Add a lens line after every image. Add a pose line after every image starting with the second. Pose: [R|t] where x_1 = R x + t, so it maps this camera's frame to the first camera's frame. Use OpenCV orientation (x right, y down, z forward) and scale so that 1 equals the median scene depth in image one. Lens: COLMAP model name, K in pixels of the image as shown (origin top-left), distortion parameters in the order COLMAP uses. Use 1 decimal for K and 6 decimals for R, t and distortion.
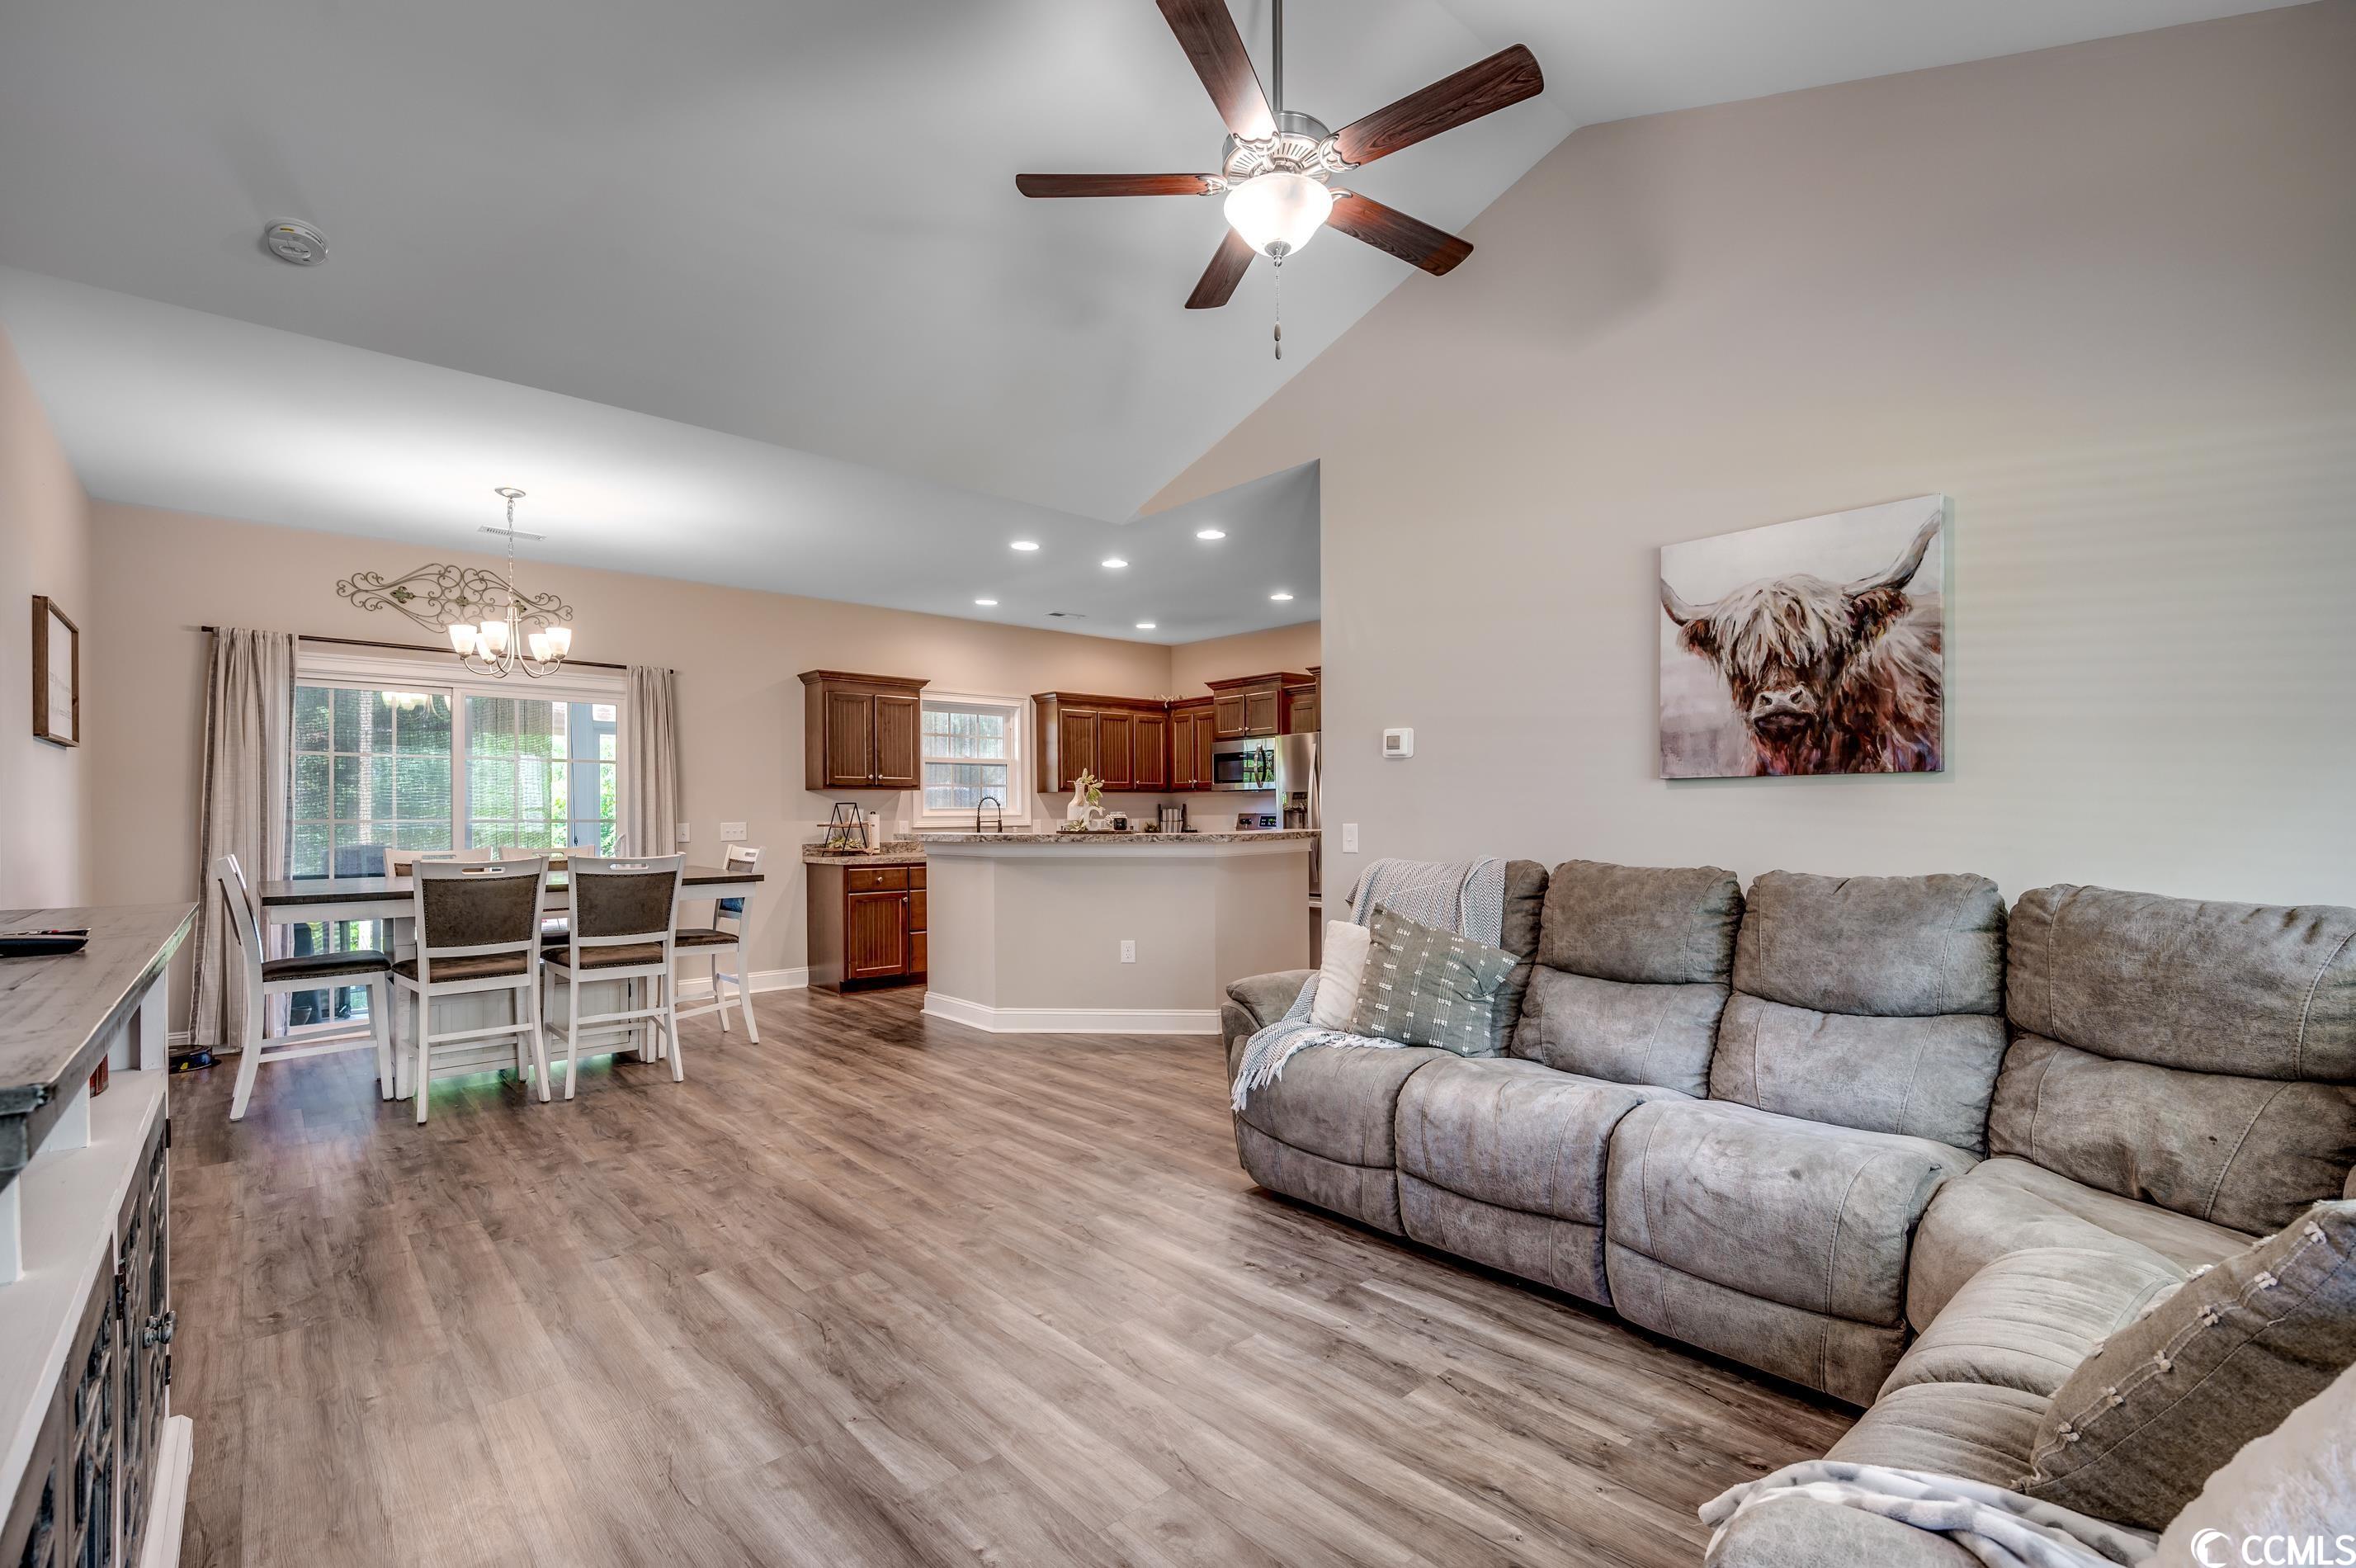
lens RADIAL K [[1056.5, 0, 1173.1], [0, 1056.5, 810.1], [0, 0, 1]] dist [0.004085, -0.001582]
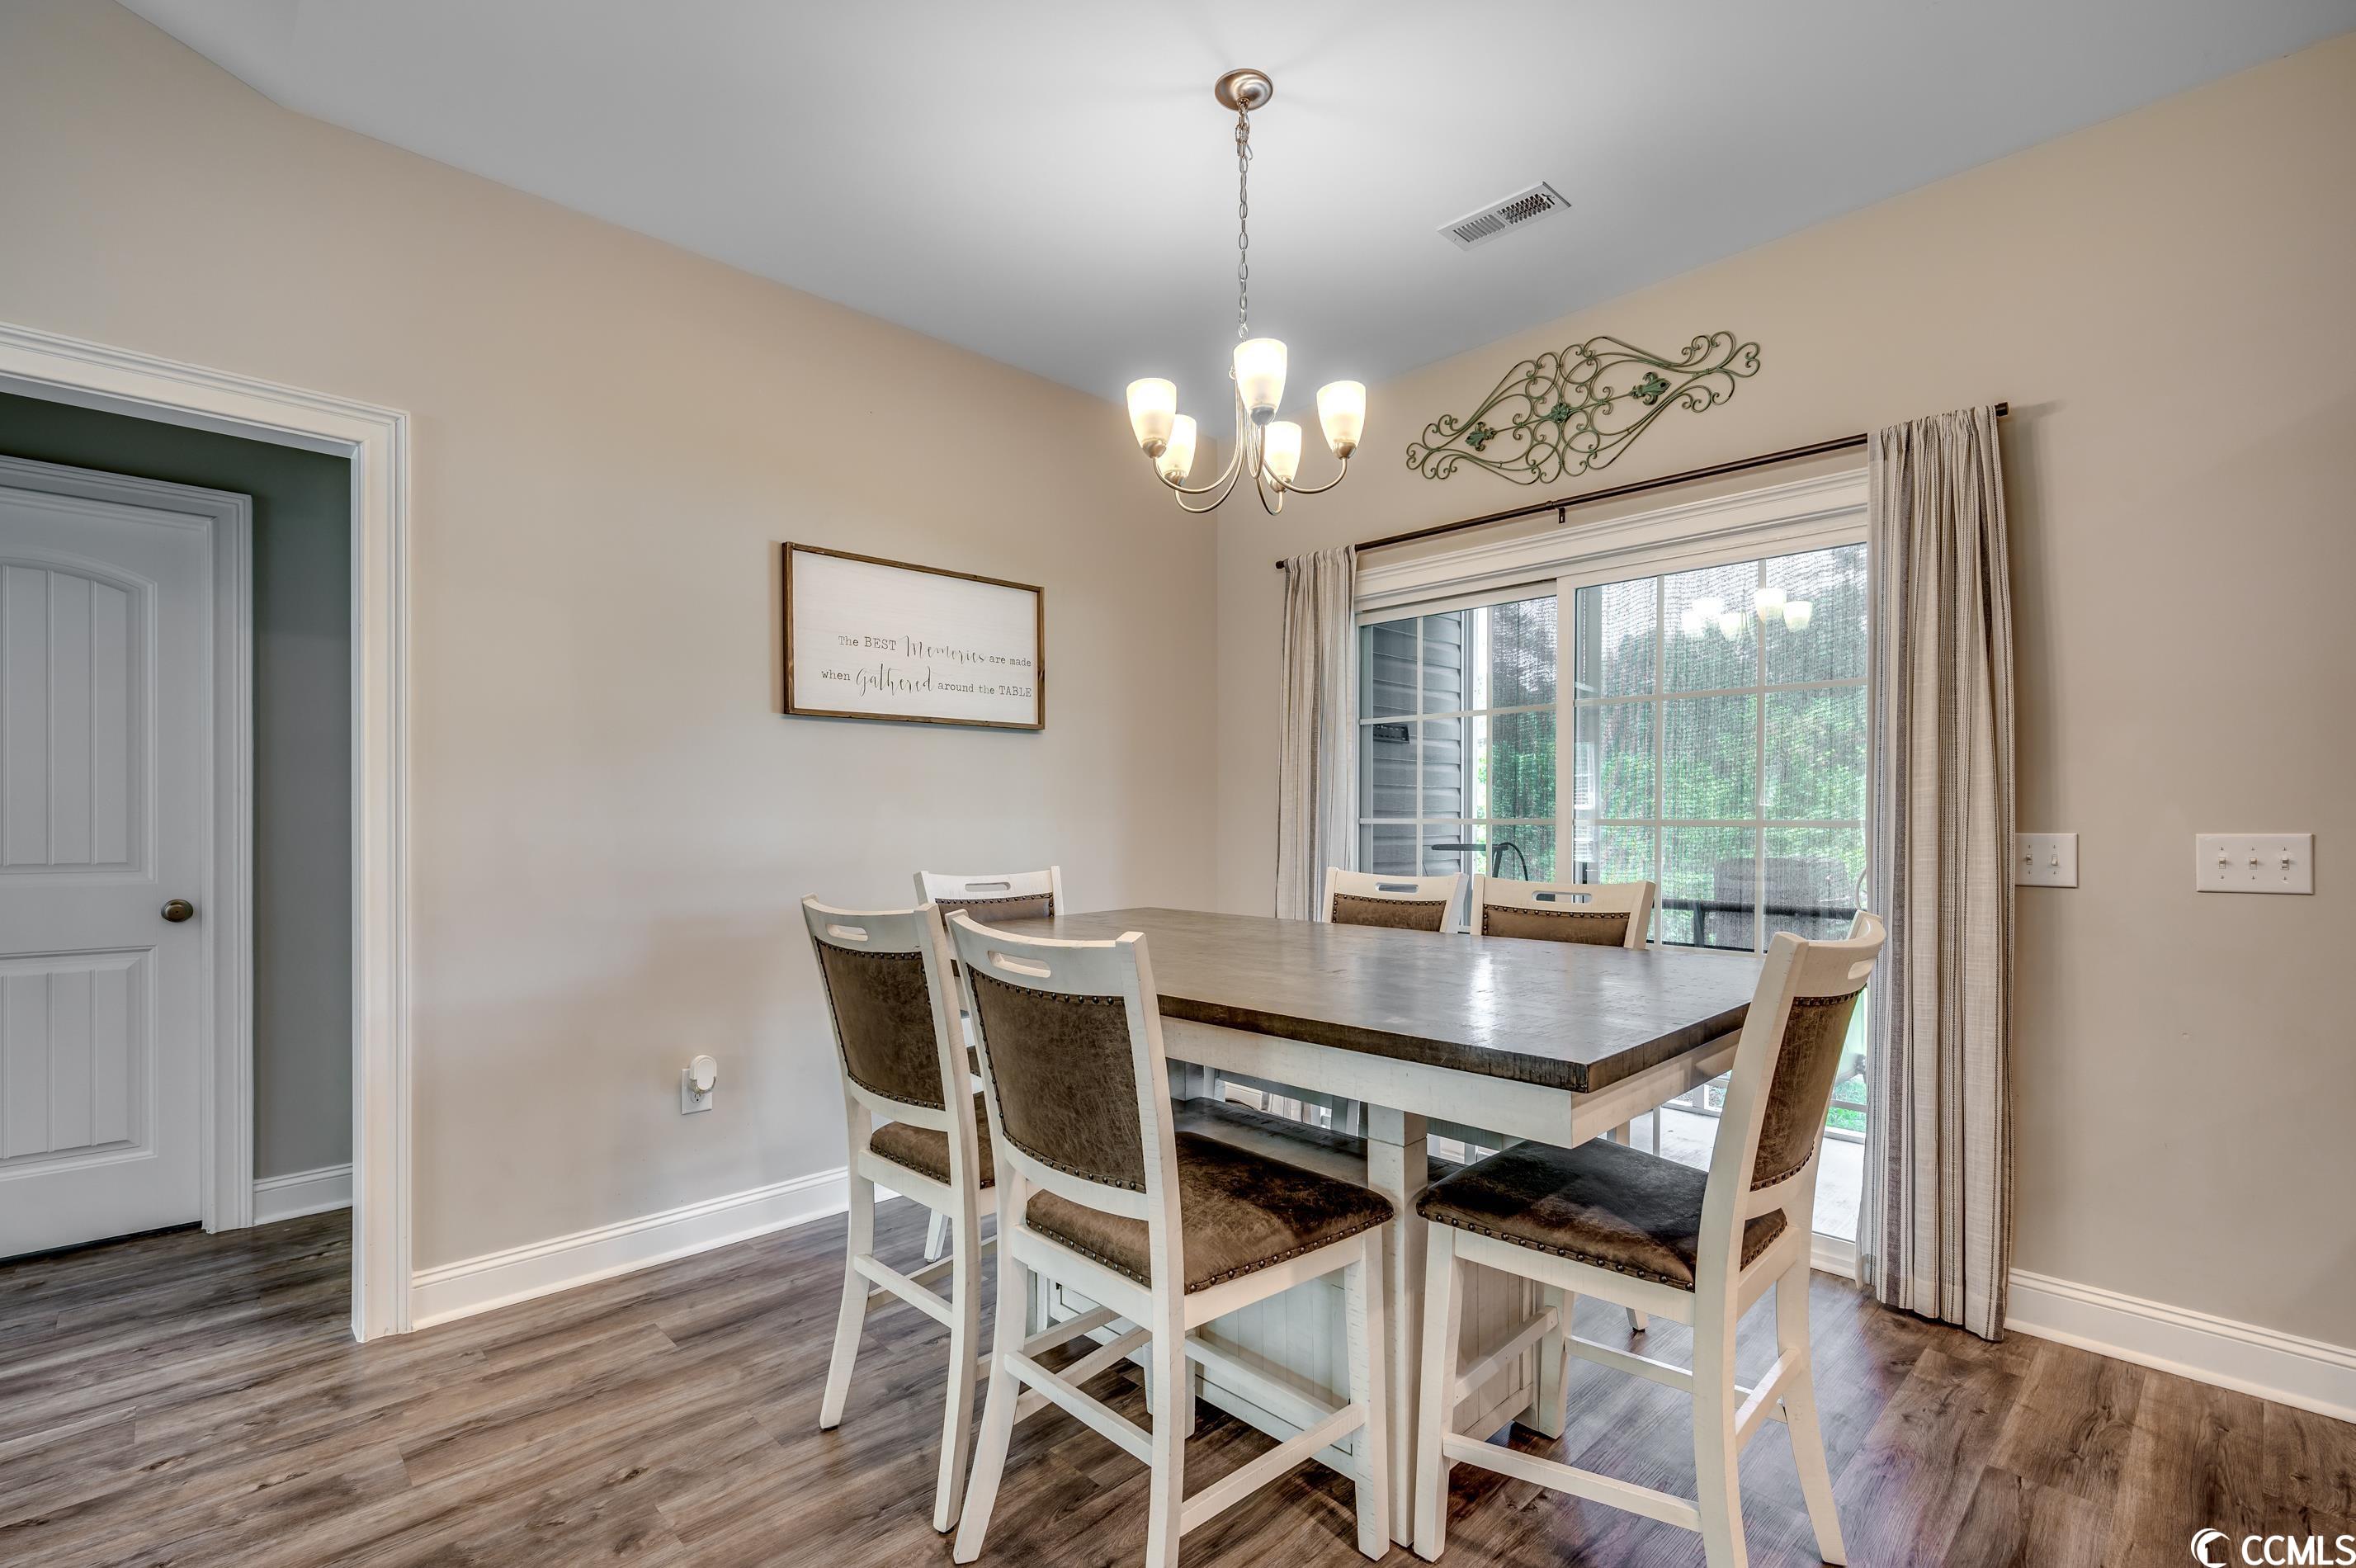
lens RADIAL K [[1056.5, 0, 1207.3], [0, 1056.5, 831.1], [0, 0, 1]] dist [0.004085, -0.001582]
pose [[0.055562, 0.014165, -0.998355, -0.163003], [0.003468, 0.999891, 0.014379, 0.007654], [0.998449, -0.004261, 0.055507, 0.905001]]
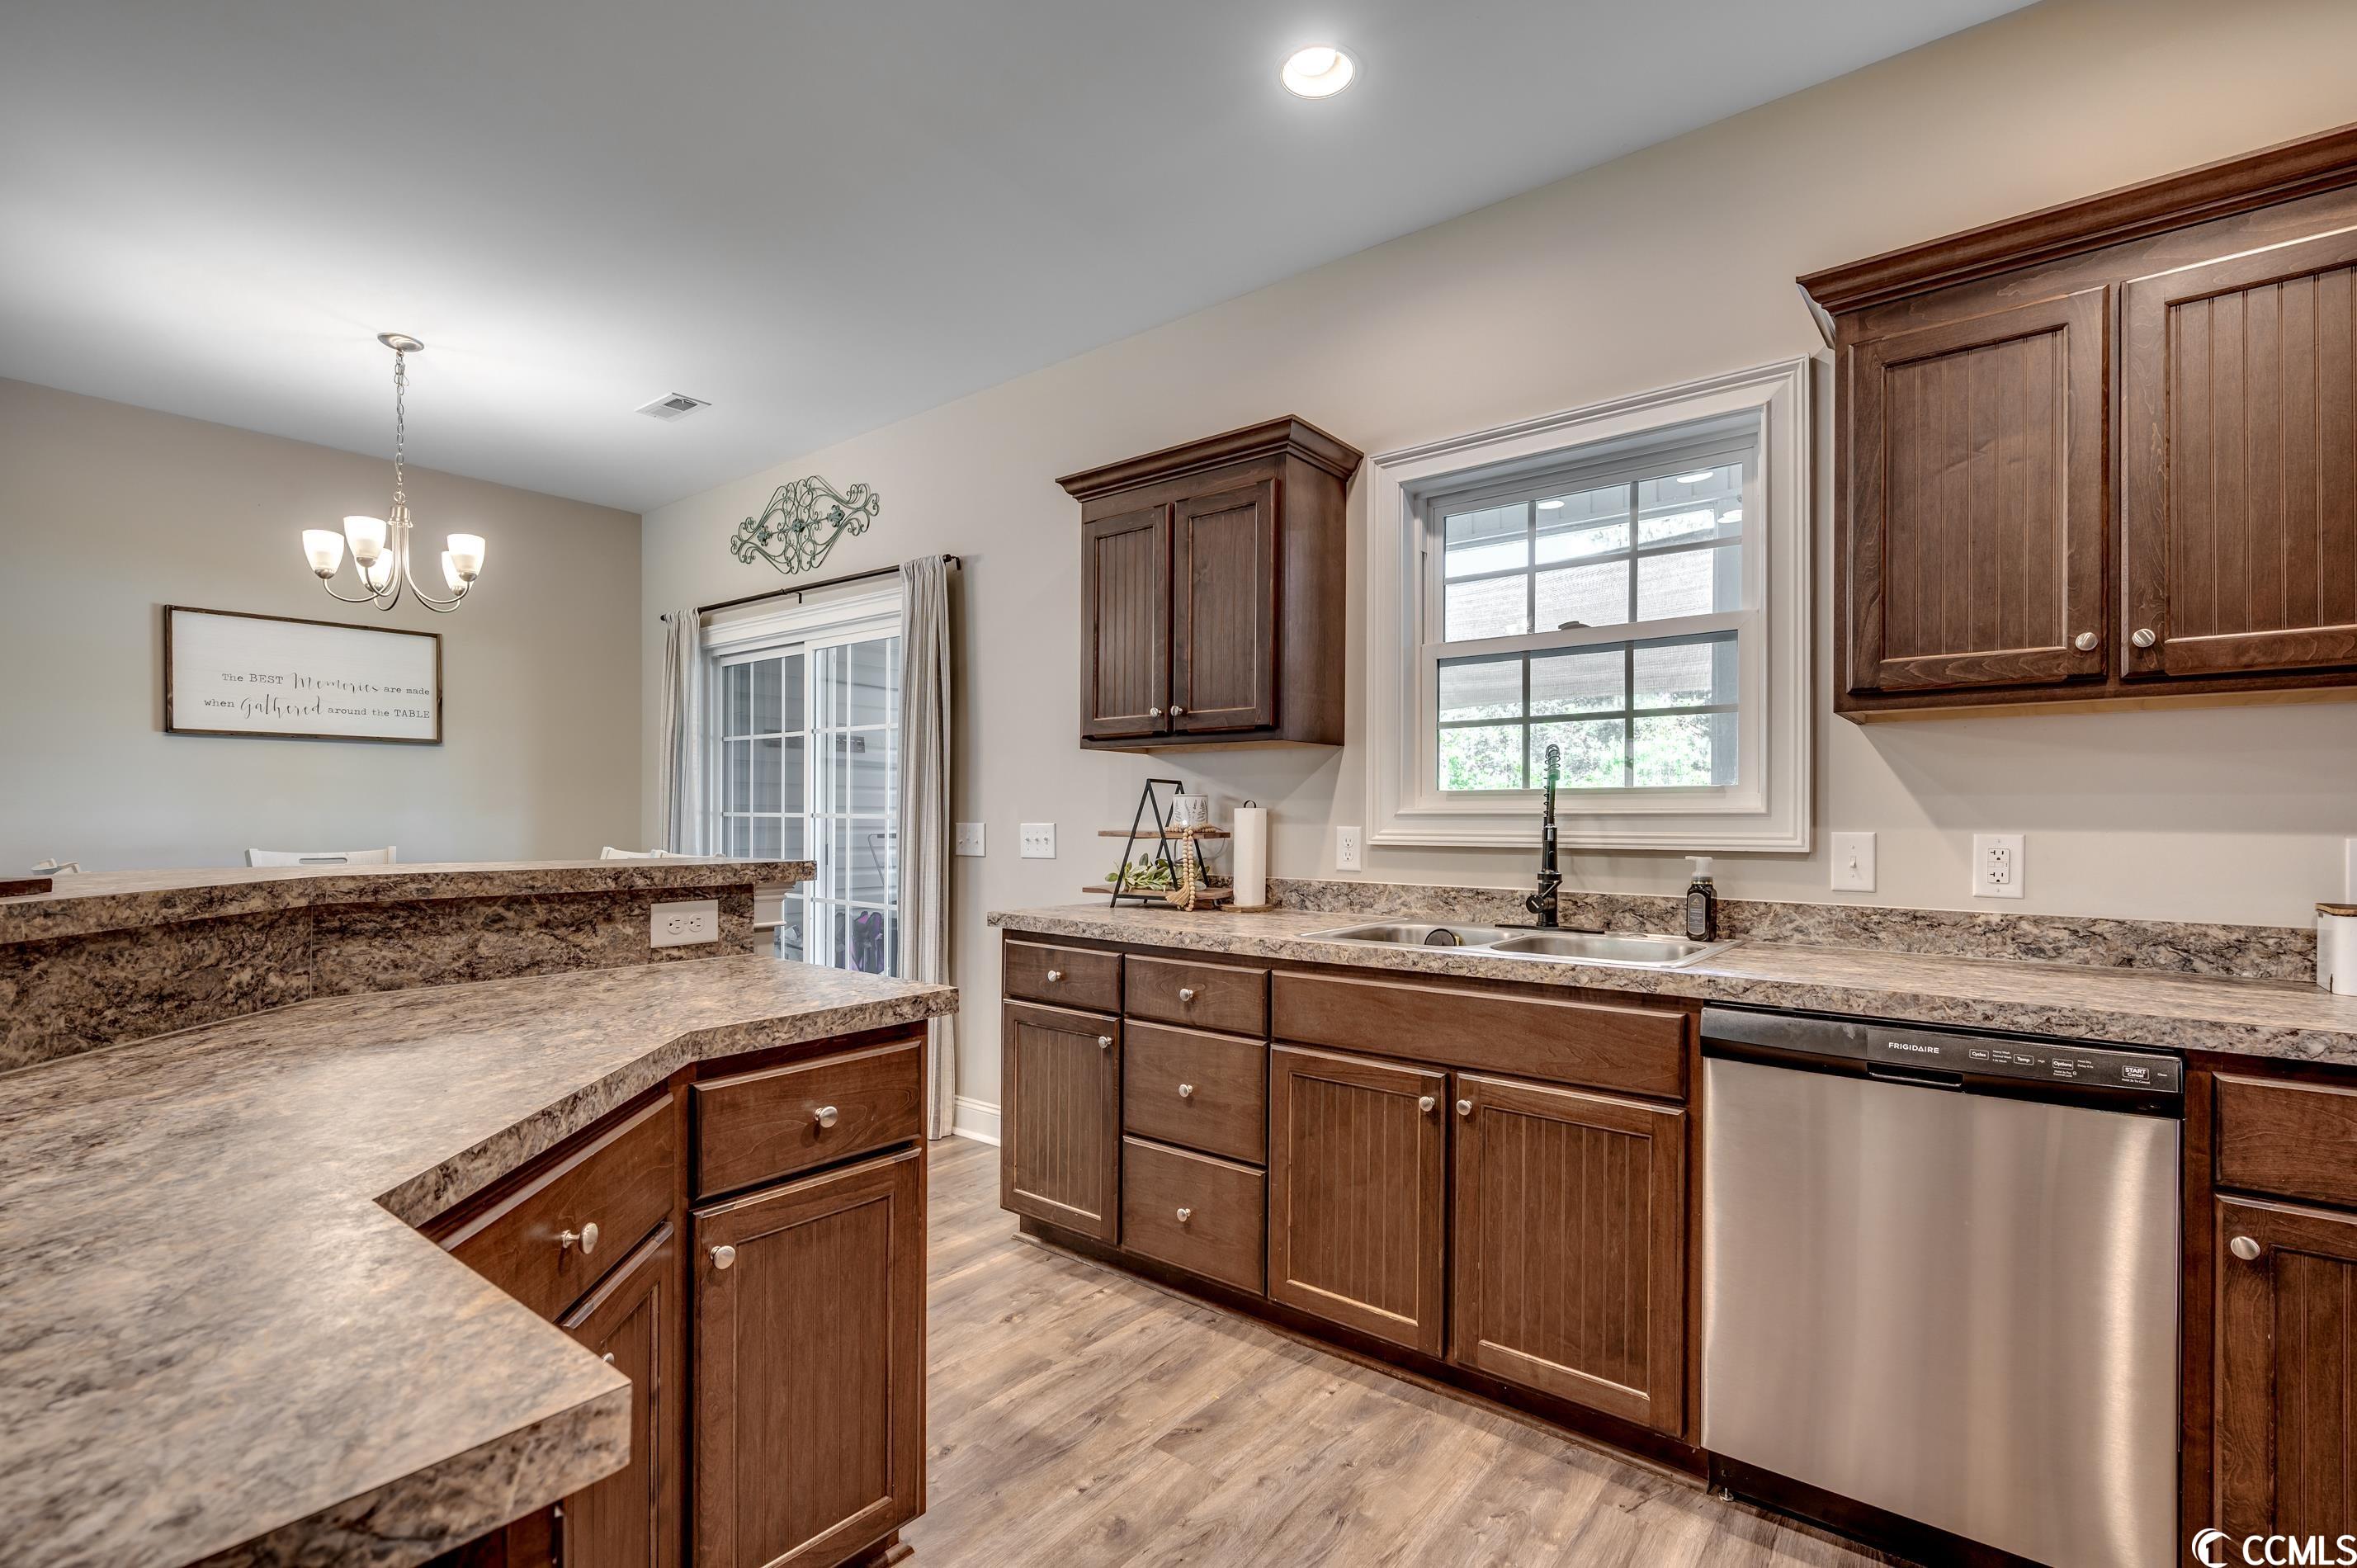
lens RADIAL K [[1056.9, 0, 1209.7], [0, 1056.9, 822.1], [0, 0, 1]] dist [0.004085, -0.001582]
pose [[0.179750, 0.012496, -0.983633, 0.149154], [-0.000945, 0.999921, 0.012530, 0.006163], [0.983712, -0.001323, 0.179748, 1.321811]]
